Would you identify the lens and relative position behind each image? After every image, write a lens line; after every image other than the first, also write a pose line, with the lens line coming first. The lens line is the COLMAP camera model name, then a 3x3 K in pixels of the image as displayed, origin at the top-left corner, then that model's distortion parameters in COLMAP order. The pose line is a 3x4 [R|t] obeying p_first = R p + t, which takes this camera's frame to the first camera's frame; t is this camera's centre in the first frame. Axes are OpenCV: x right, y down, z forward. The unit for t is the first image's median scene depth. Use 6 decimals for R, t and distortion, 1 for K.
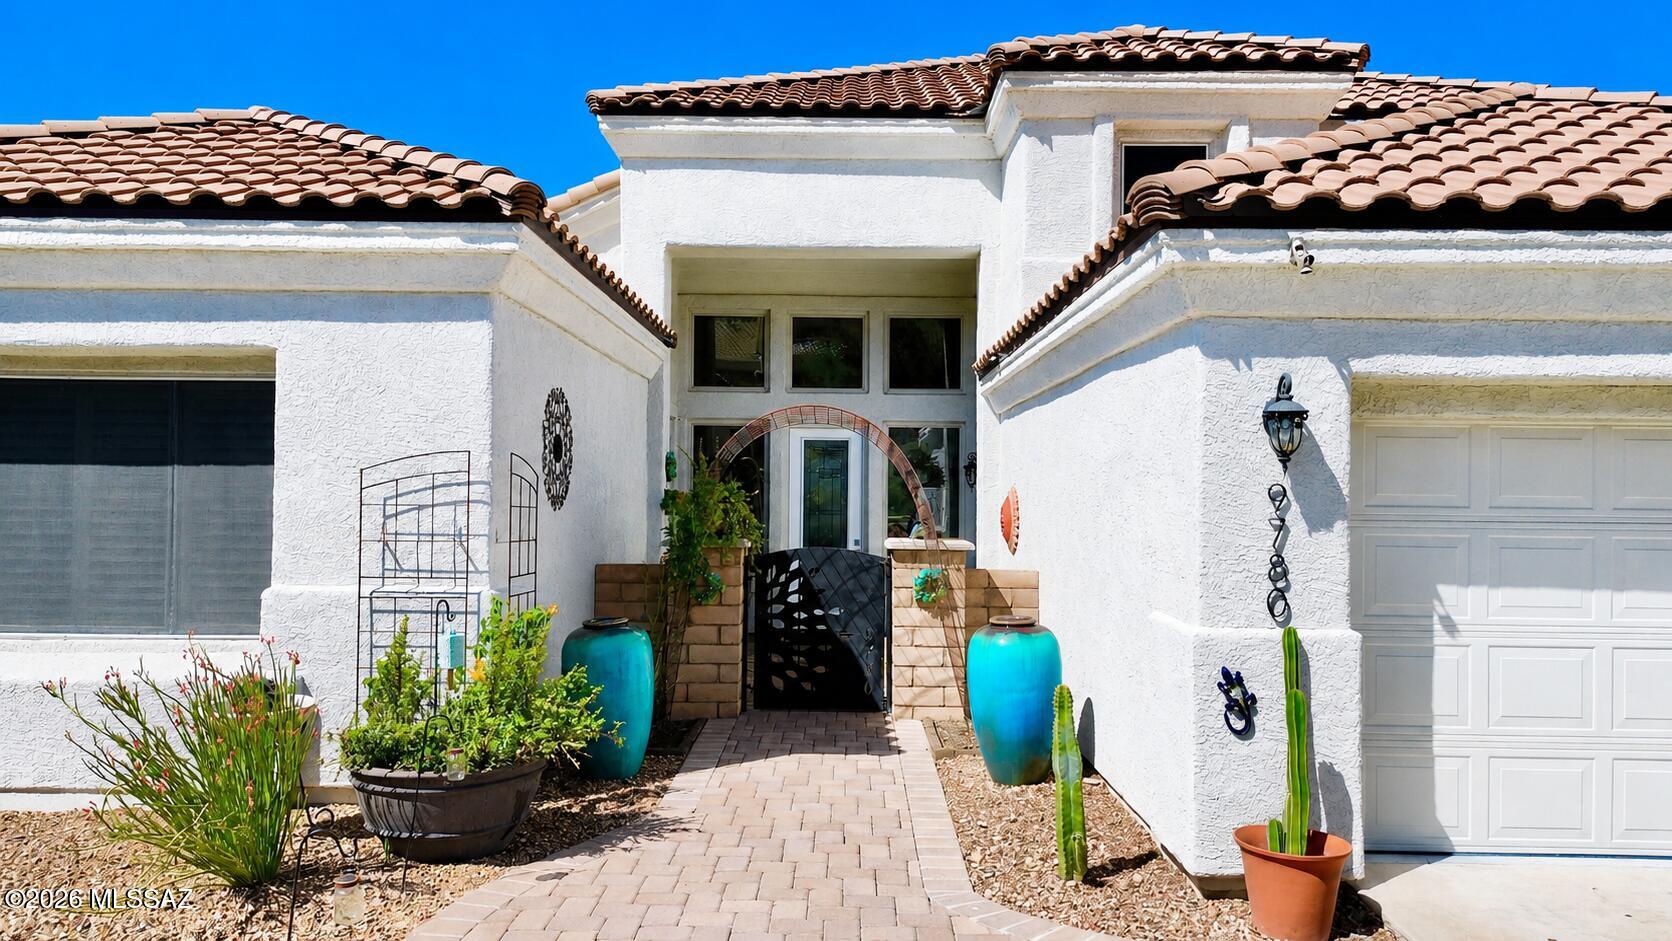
lens RADIAL K [[1220.6, 0, 835.2], [0, 1220.6, 472.3], [0, 0, 1]] dist [0.010845, 0.001014]
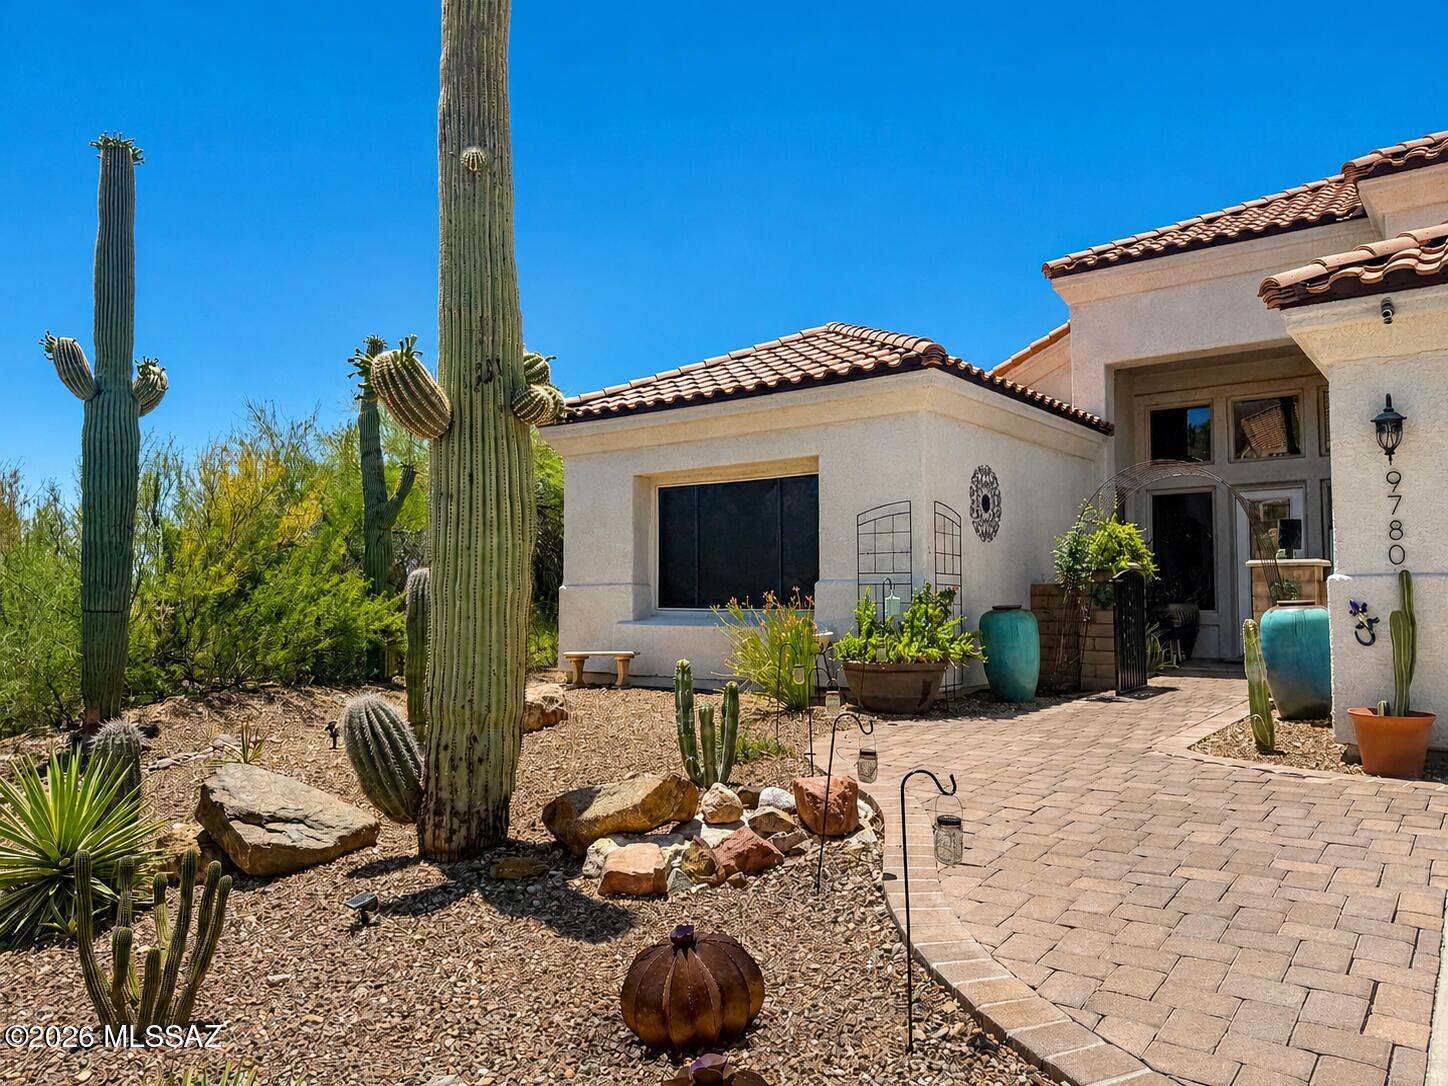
lens RADIAL K [[1029.5, 0, 723.2], [0, 1029.5, 546.4], [0, 0, 1]] dist [0.033422, -0.000804]
pose [[0.808771, -0.045649, -0.586350, 0.224295], [0.030354, 0.998894, -0.035898, 0.059282], [0.587341, 0.011236, 0.809262, -0.230752]]
